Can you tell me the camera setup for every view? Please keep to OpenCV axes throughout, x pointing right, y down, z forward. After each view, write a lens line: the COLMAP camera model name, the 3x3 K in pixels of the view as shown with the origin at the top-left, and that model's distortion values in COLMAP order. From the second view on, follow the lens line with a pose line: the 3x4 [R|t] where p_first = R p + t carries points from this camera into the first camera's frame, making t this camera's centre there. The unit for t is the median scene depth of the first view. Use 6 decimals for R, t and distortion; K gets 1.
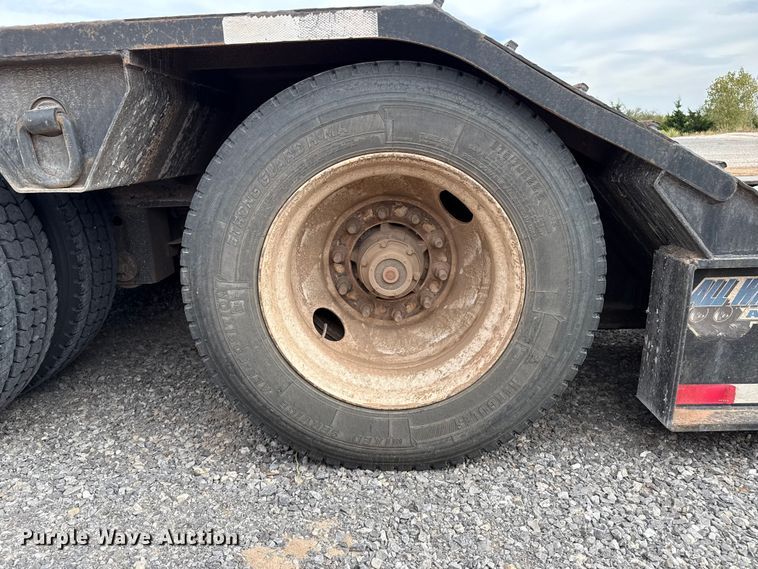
lens RADIAL K [[552.9, 0, 379.0], [0, 552.9, 284.5], [0, 0, 1]] dist [0.061789, -0.109702]
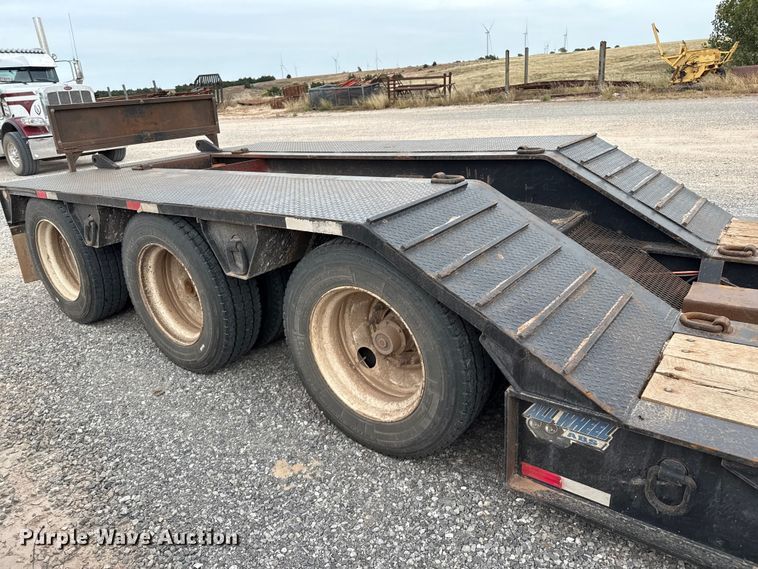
lens RADIAL K [[552.9, 0, 379.0], [0, 552.9, 284.5], [0, 0, 1]] dist [0.061789, -0.109702]
pose [[0.802676, 0.178971, -0.568929, 1.021340], [-0.105281, 0.981453, 0.160205, -0.500535], [0.587049, -0.068696, 0.806631, -0.402399]]
